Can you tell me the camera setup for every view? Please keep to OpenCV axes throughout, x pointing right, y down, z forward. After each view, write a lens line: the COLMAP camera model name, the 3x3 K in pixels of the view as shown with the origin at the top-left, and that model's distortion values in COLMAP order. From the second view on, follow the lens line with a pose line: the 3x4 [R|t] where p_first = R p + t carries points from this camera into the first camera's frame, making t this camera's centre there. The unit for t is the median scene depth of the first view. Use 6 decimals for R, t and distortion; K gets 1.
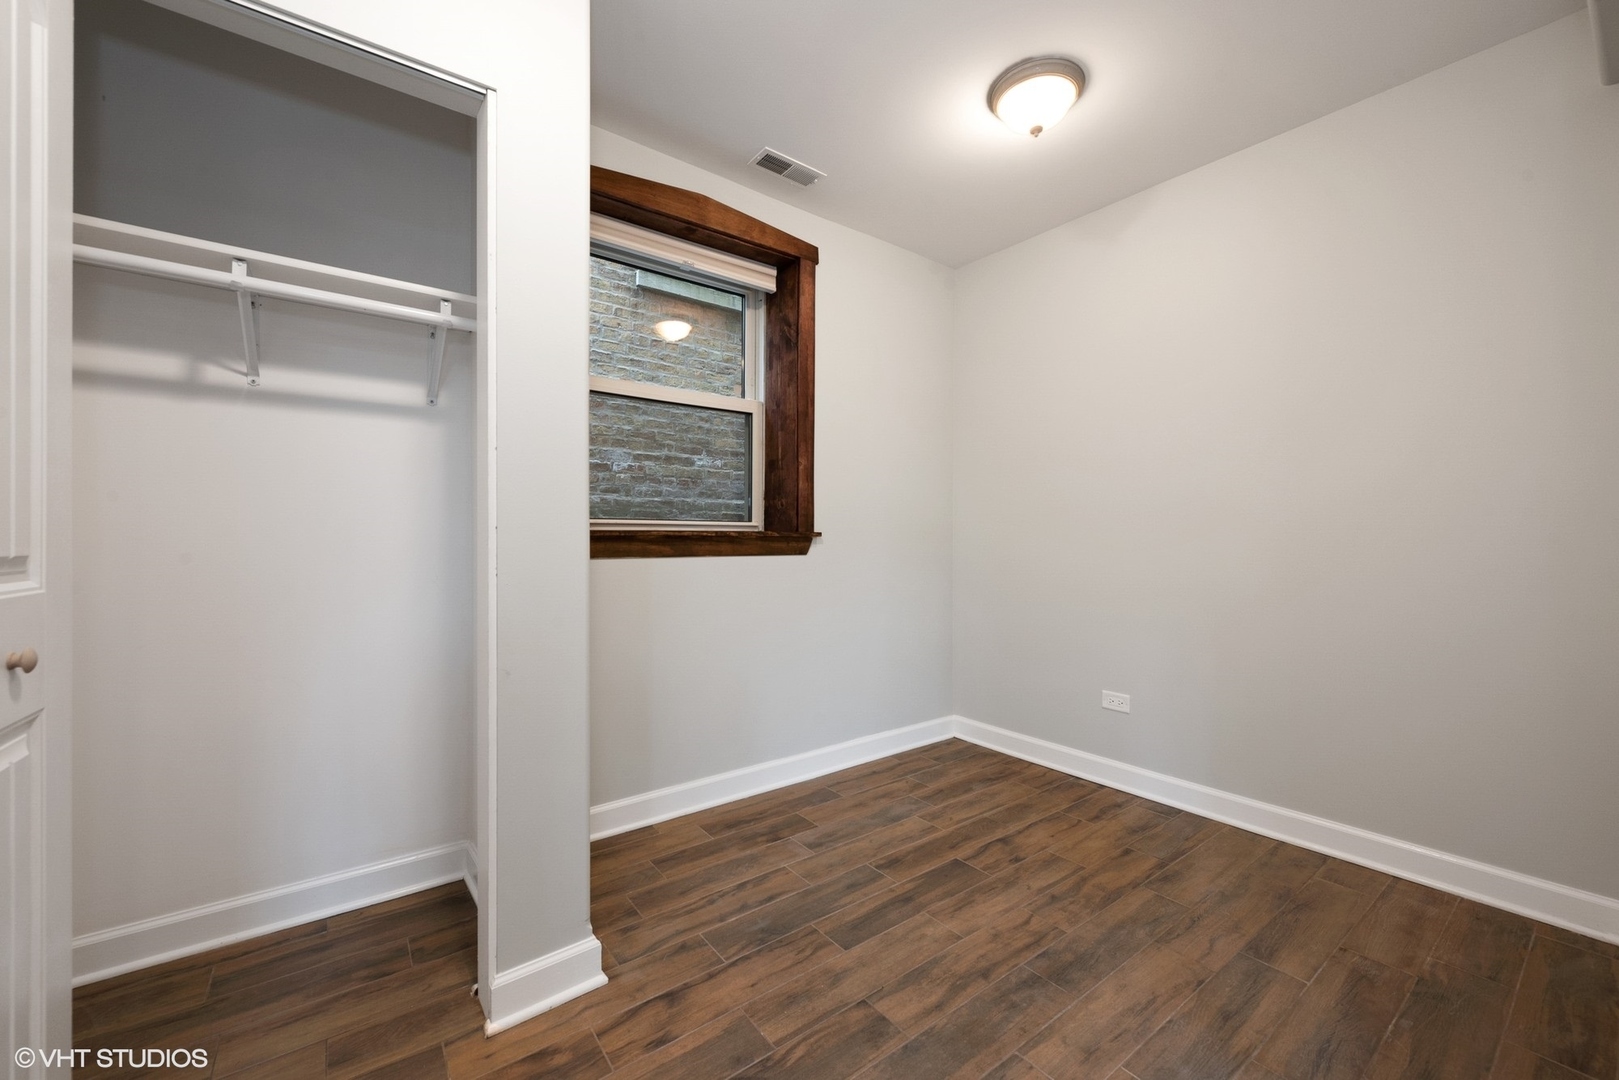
lens RADIAL K [[632.0, 0, 816.2], [0, 632.0, 531.1], [0, 0, 1]] dist [0.000530, -0.000722]
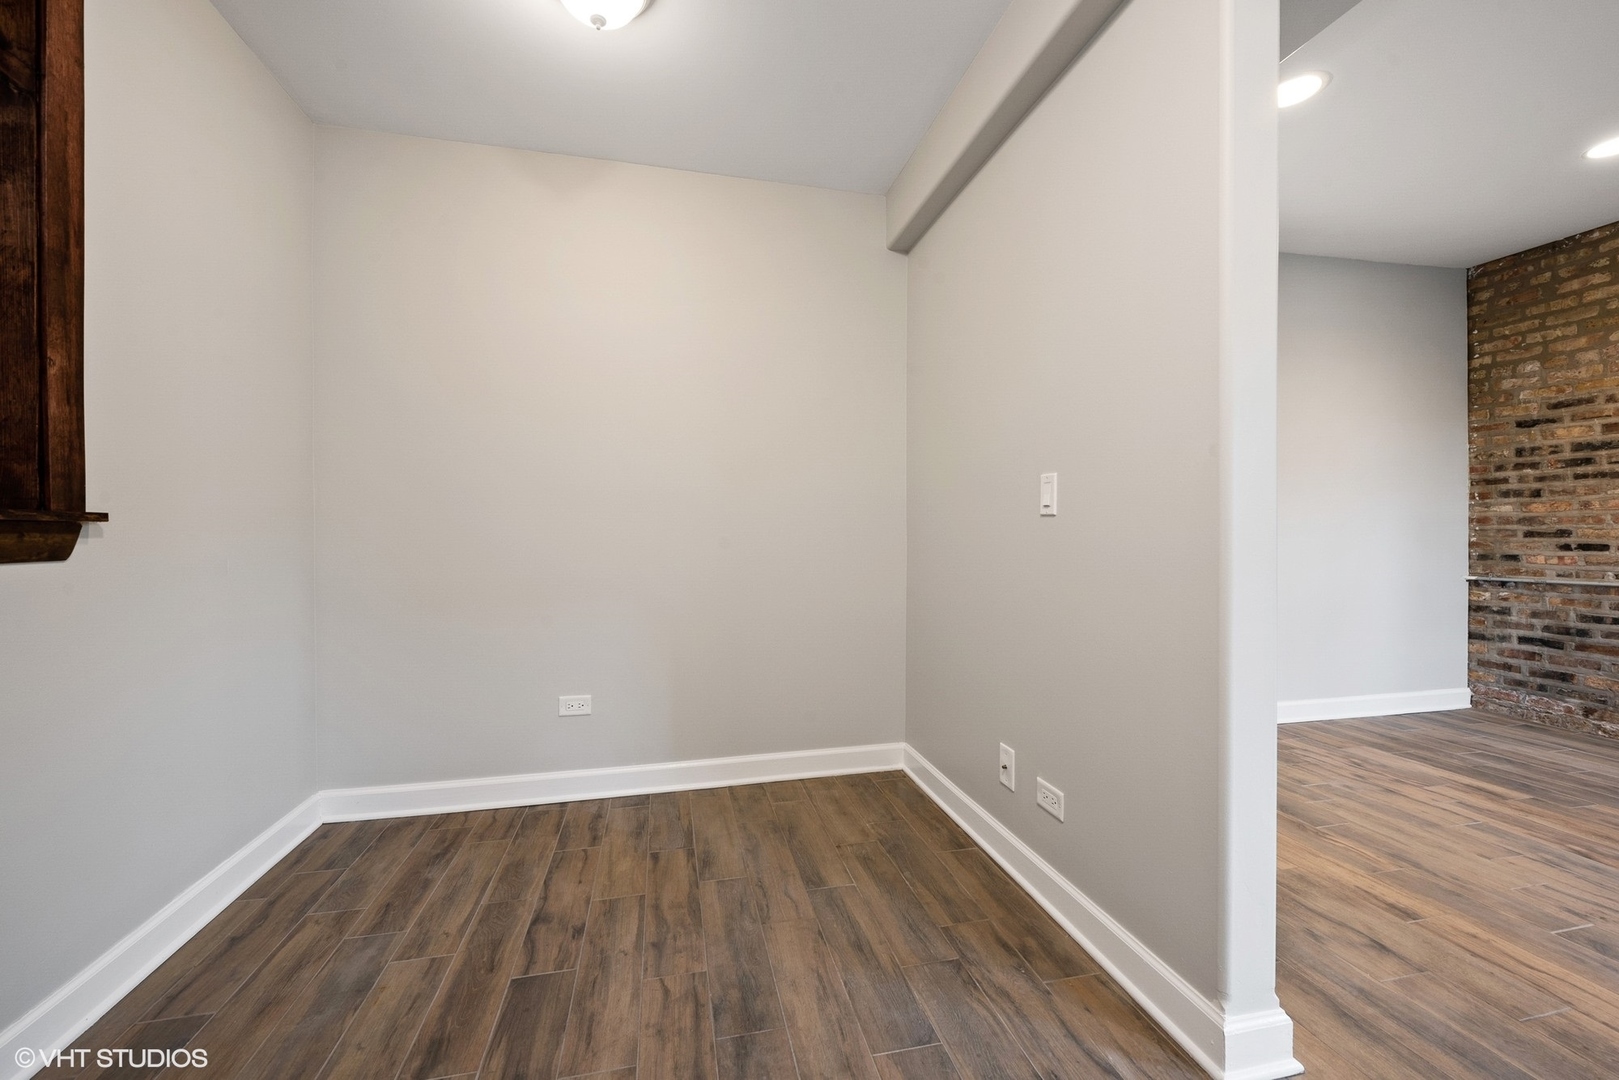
lens RADIAL K [[632.0, 0, 816.2], [0, 632.0, 531.1], [0, 0, 1]] dist [0.000530, -0.000722]
pose [[0.424390, -0.004394, 0.905469, -0.210020], [-0.007620, 0.999935, 0.008424, 0.007894], [-0.905447, -0.010475, 0.424329, 0.310691]]
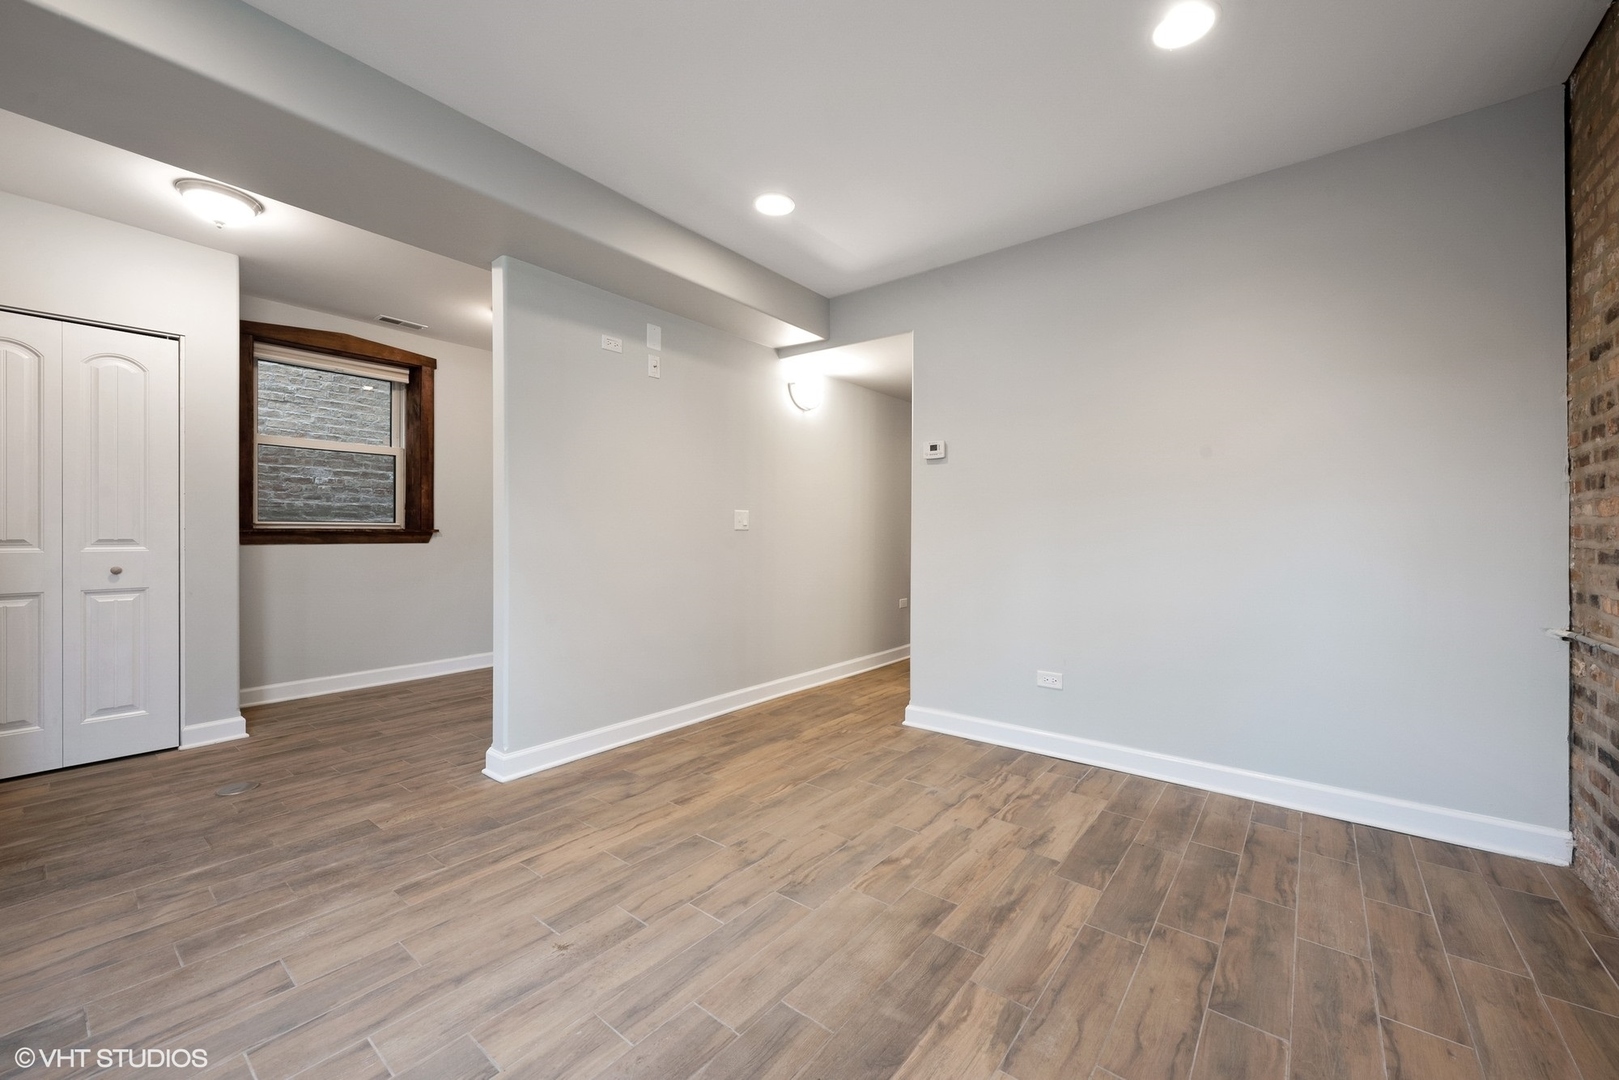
lens RADIAL K [[632.0, 0, 816.2], [0, 632.0, 531.1], [0, 0, 1]] dist [0.000530, -0.000722]
pose [[0.966773, 0.002627, 0.255623, 0.573030], [-0.005432, 0.999933, 0.010264, -0.017135], [-0.255579, -0.011312, 0.966722, -0.917066]]
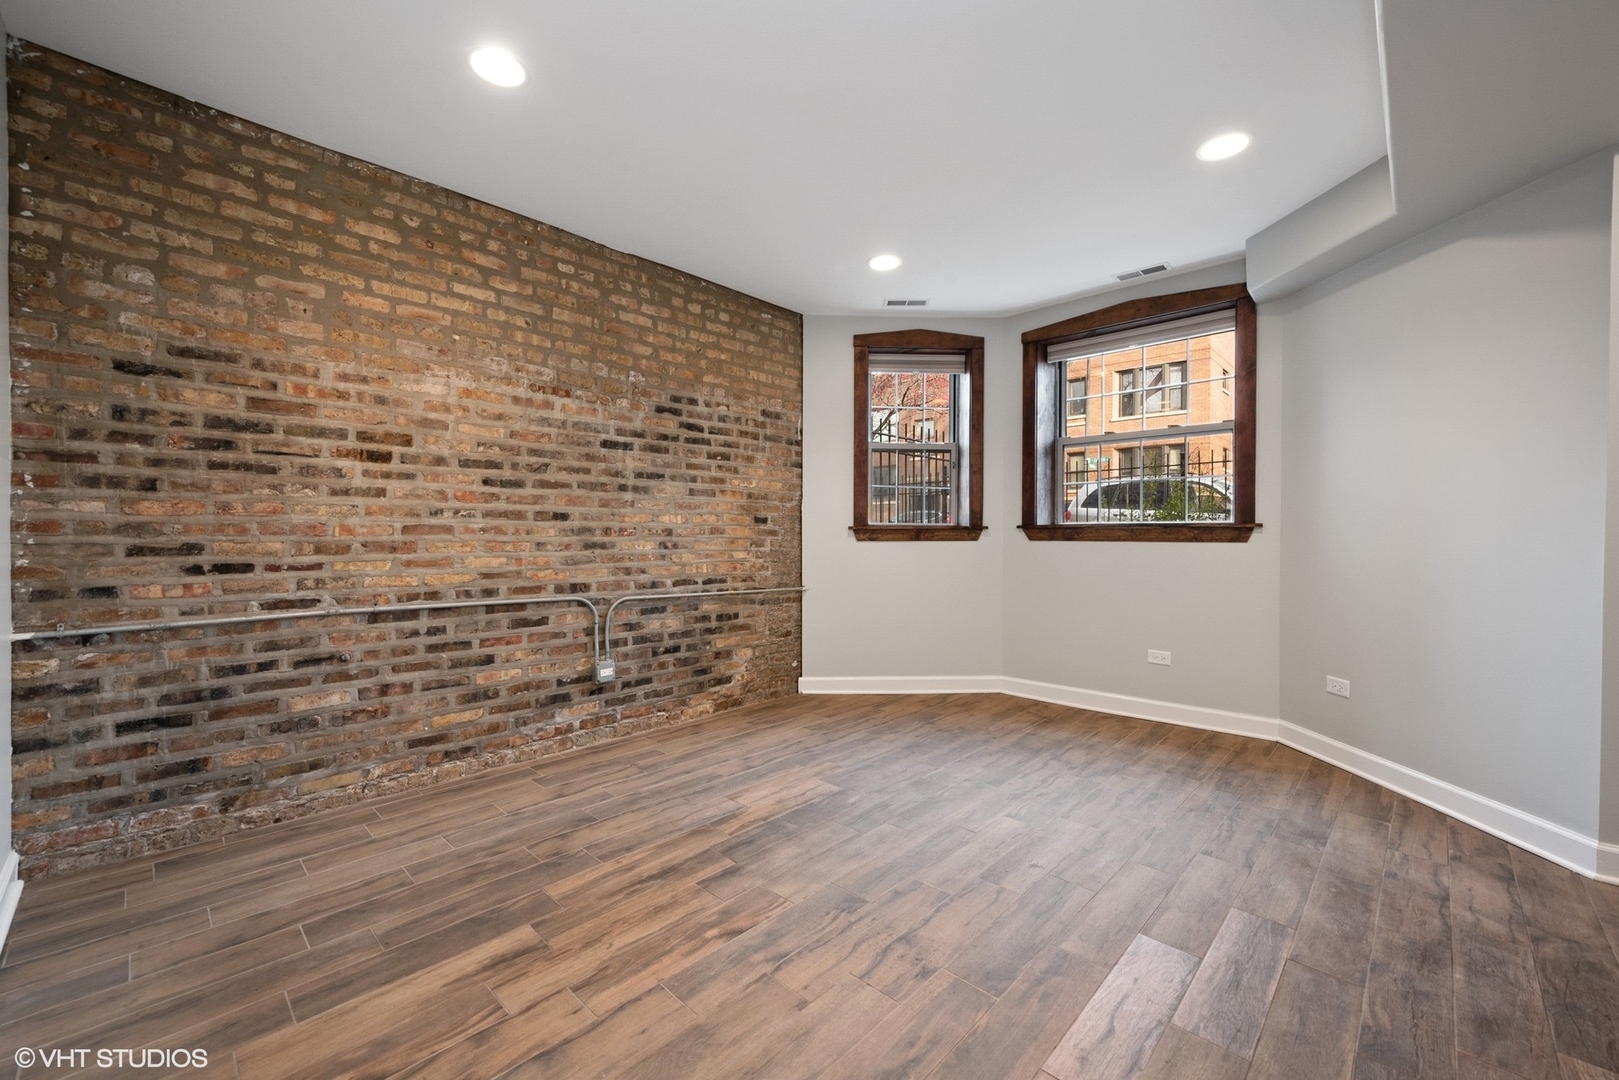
lens RADIAL K [[654.3, 0, 801.5], [0, 654.3, 541.9], [0, 0, 1]] dist [-0.003578, -0.000749]
pose [[-0.989945, -0.003435, -0.141408, 0.881827], [-0.002943, 0.999989, -0.003688, 0.003263], [0.141420, -0.003235, -0.989944, 0.456770]]
